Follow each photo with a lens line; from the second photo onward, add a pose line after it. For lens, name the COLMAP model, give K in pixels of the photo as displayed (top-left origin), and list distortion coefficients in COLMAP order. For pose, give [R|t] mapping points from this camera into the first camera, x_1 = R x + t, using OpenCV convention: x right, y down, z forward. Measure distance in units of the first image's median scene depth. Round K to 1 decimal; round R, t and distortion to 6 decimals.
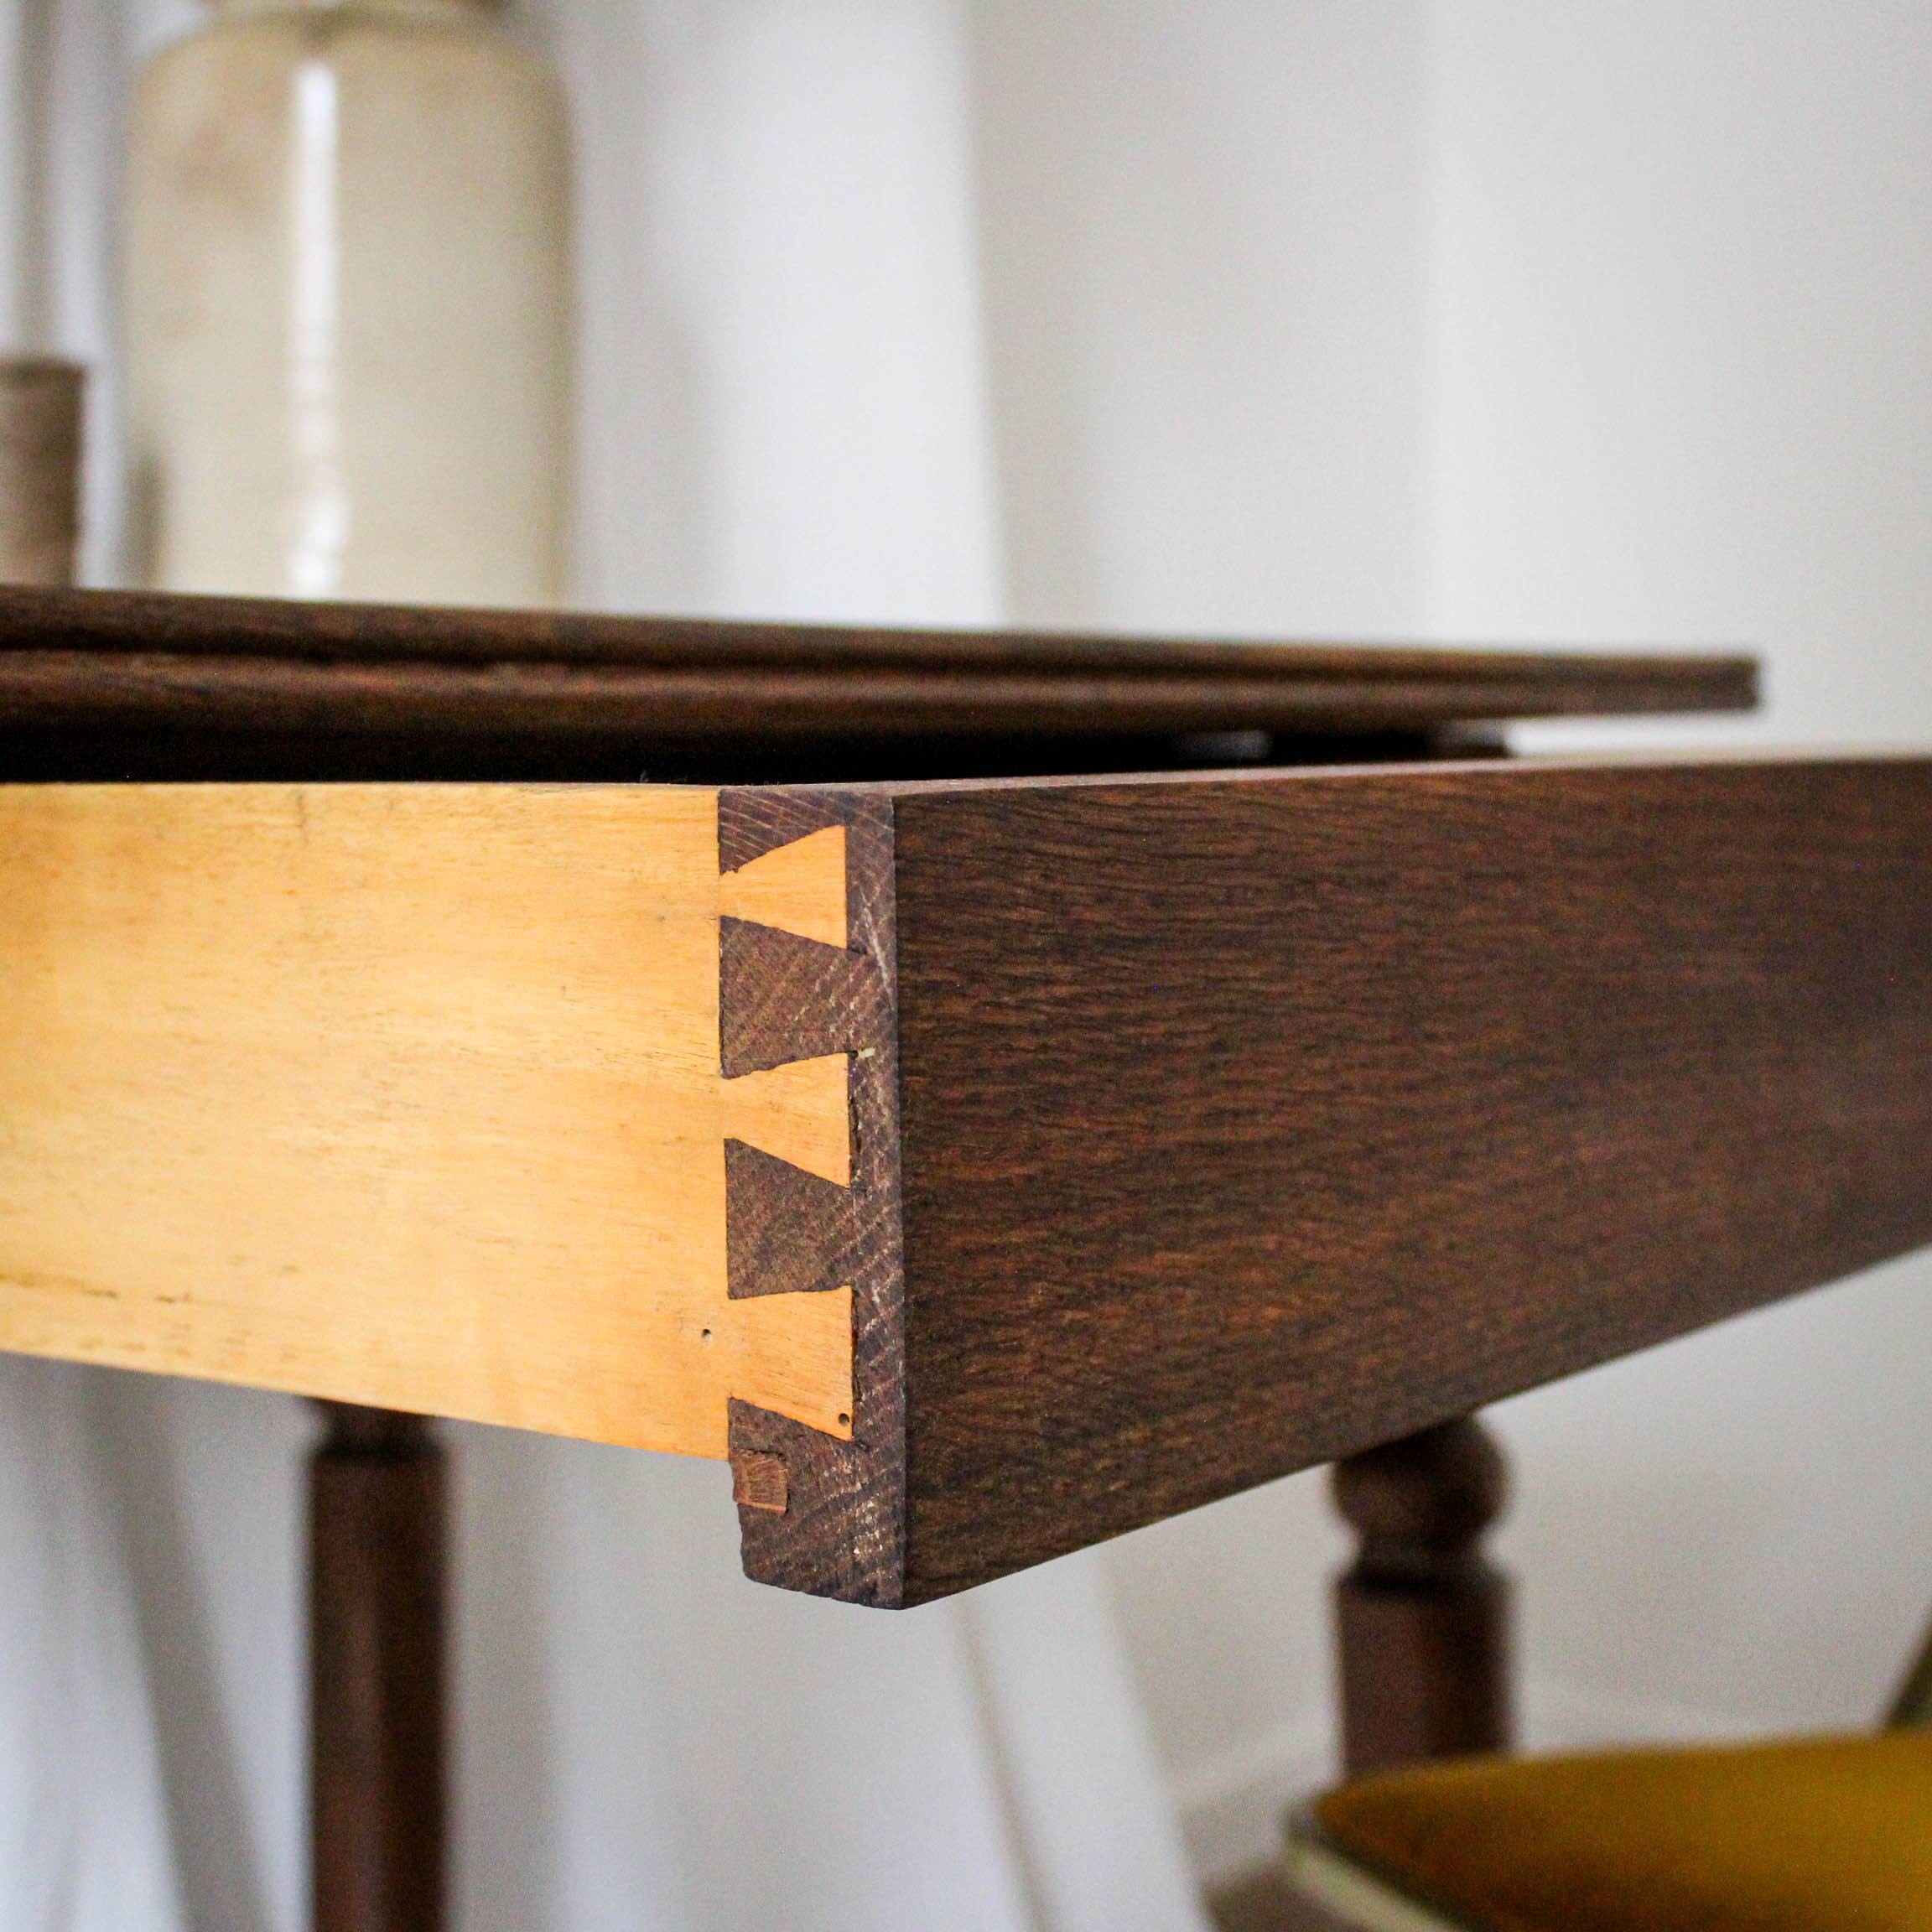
lens RADIAL K [[3574.1, 0, 1009.8], [0, 3574.1, 1091.3], [0, 0, 1]] dist [-0.070038, 0.000000]
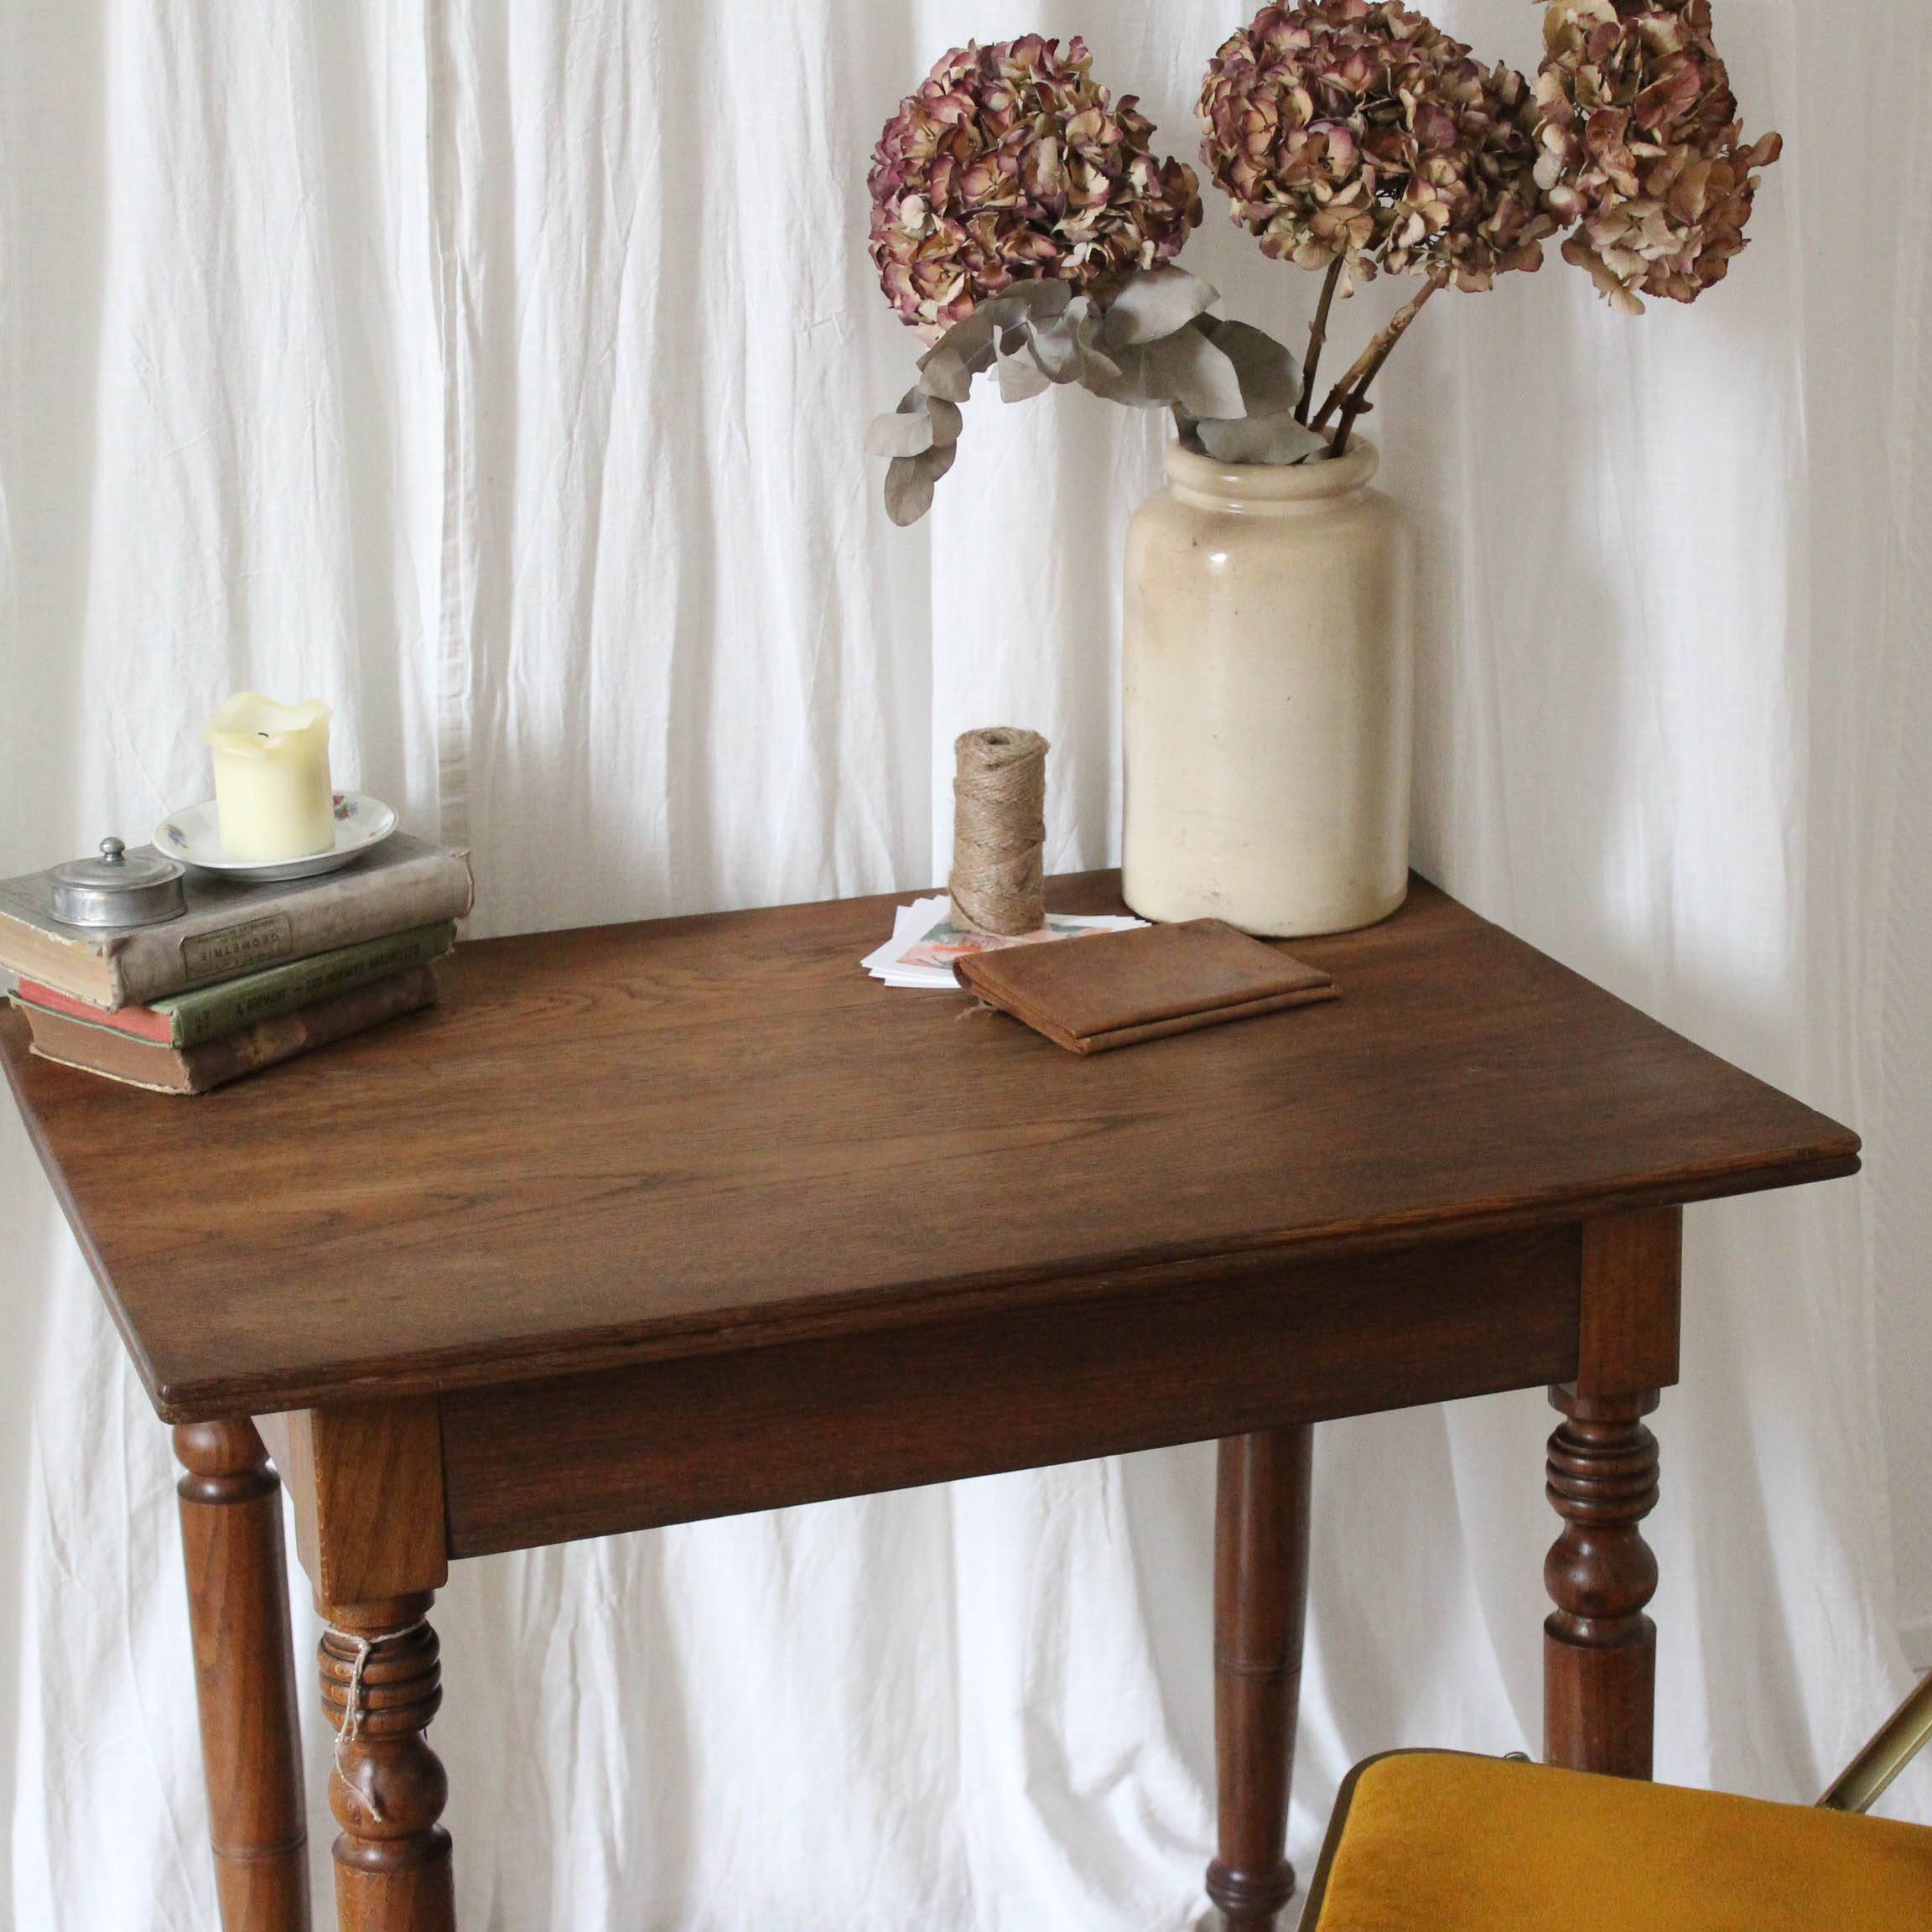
lens RADIAL K [[4491.4, 0, 912.4], [0, 4491.4, 993.6], [0, 0, 1]] dist [0.000316, 0.000000]
pose [[0.793942, 0.172792, -0.582923, 2.754674], [-0.043274, 0.972393, 0.229301, -1.411951], [0.606452, -0.156826, 0.779501, -2.115258]]
